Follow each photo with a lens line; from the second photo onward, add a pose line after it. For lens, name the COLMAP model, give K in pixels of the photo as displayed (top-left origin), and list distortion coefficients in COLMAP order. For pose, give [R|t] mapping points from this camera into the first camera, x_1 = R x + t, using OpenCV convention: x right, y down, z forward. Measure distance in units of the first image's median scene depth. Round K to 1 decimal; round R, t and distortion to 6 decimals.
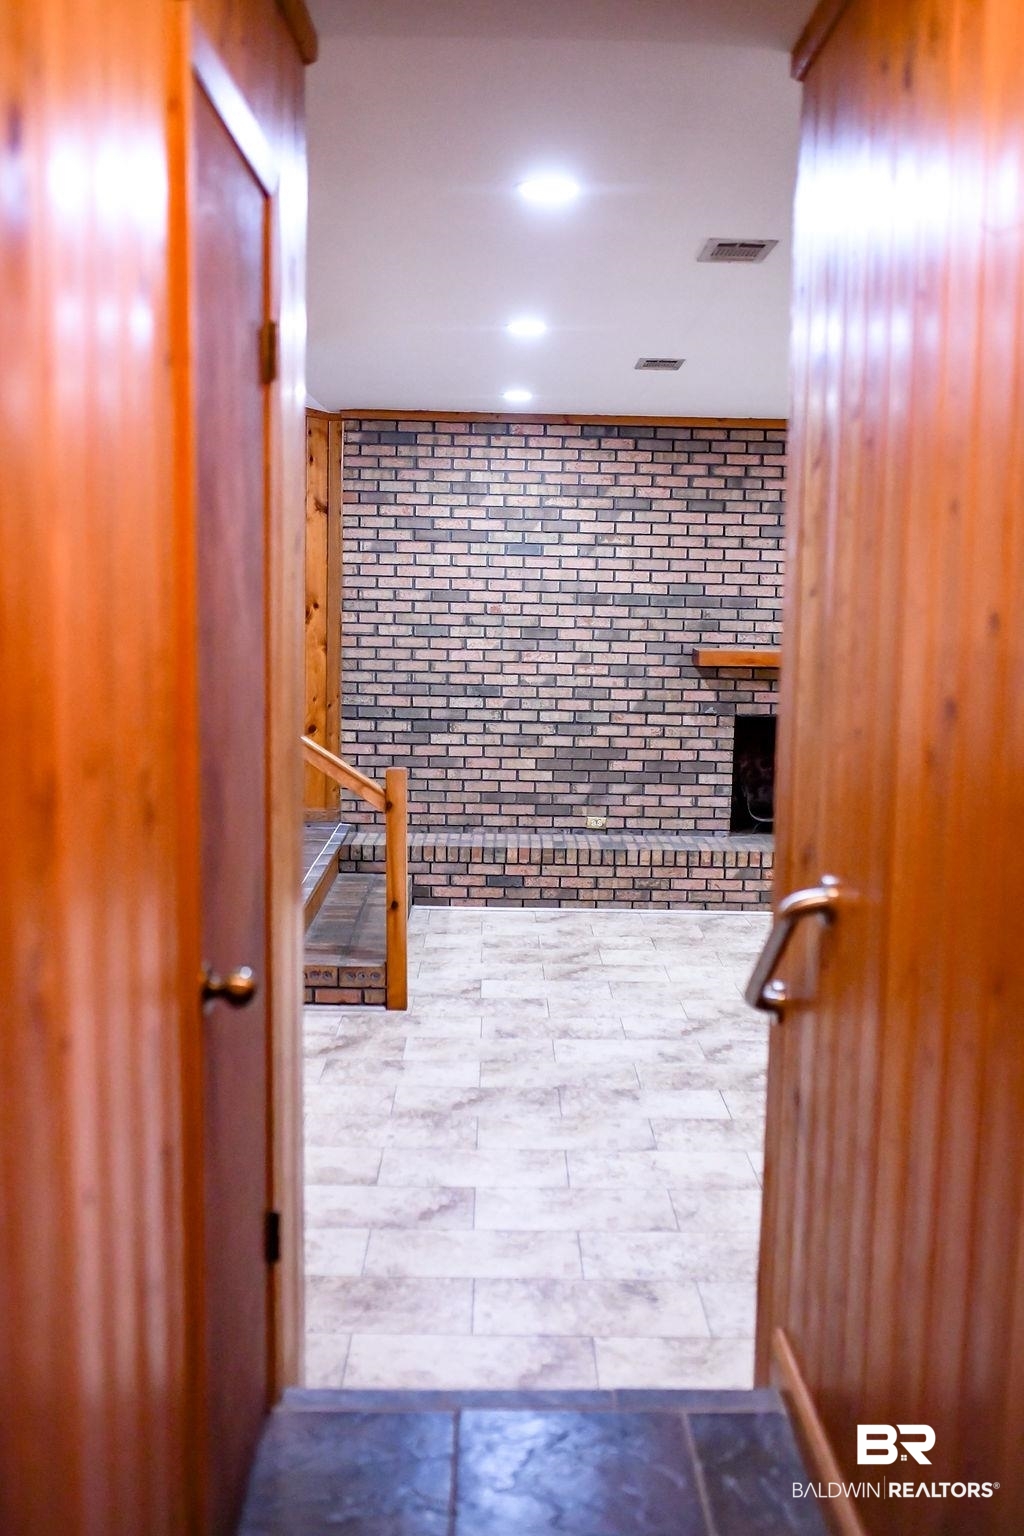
lens RADIAL K [[1470.2, 0, 534.5], [0, 1470.2, 763.2], [0, 0, 1]] dist [-0.064621, 0.094466]
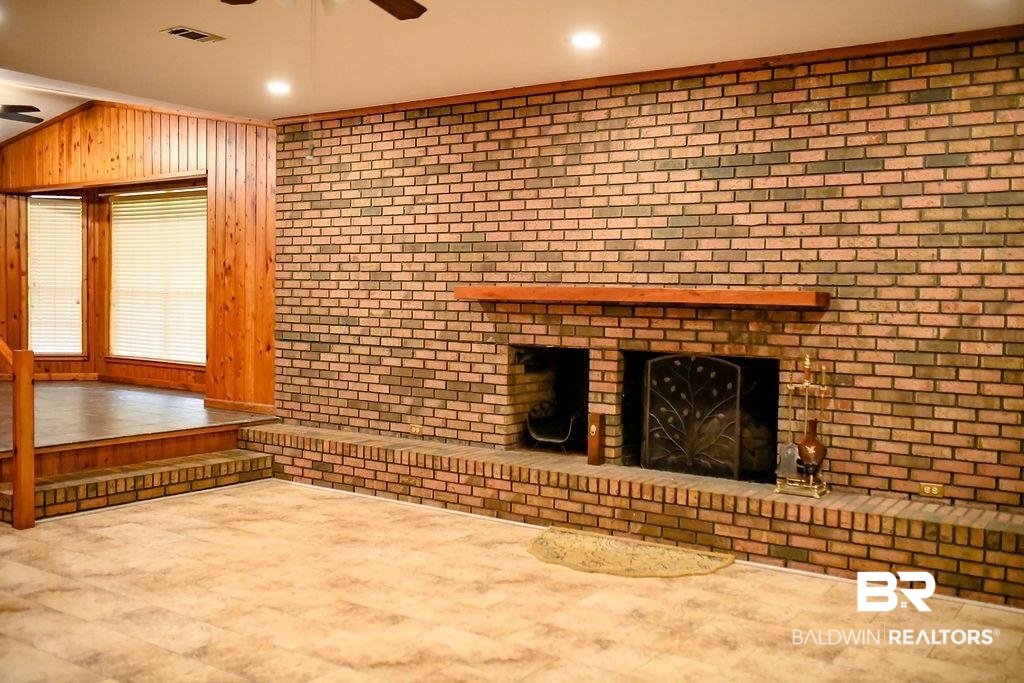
lens RADIAL K [[980.1, 0, 523.5], [0, 980.1, 344.5], [0, 0, 1]] dist [-0.064621, 0.094466]
pose [[0.815726, 0.022298, -0.578009, 0.598262], [-0.072831, 0.995264, -0.064390, 0.016223], [0.573836, 0.094622, 0.813486, 0.388390]]
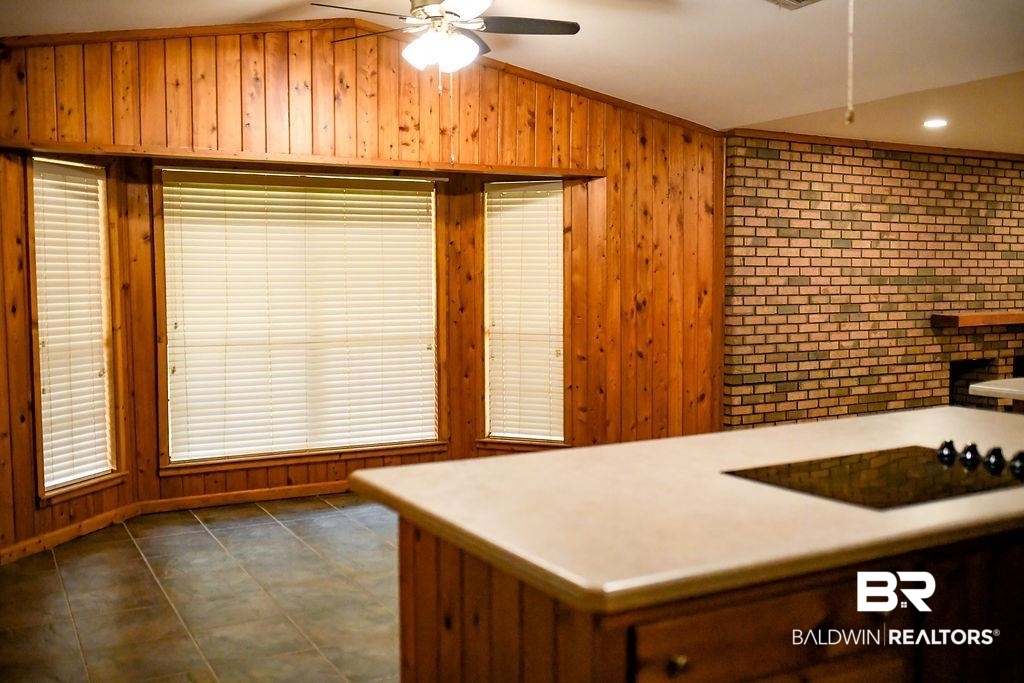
lens RADIAL K [[980.1, 0, 523.5], [0, 980.1, 344.5], [0, 0, 1]] dist [-0.064621, 0.094466]
pose [[0.886740, -0.057747, 0.458646, -0.648305], [0.082136, 0.996062, -0.033388, -0.051749], [-0.454912, 0.067278, 0.887991, 0.374109]]
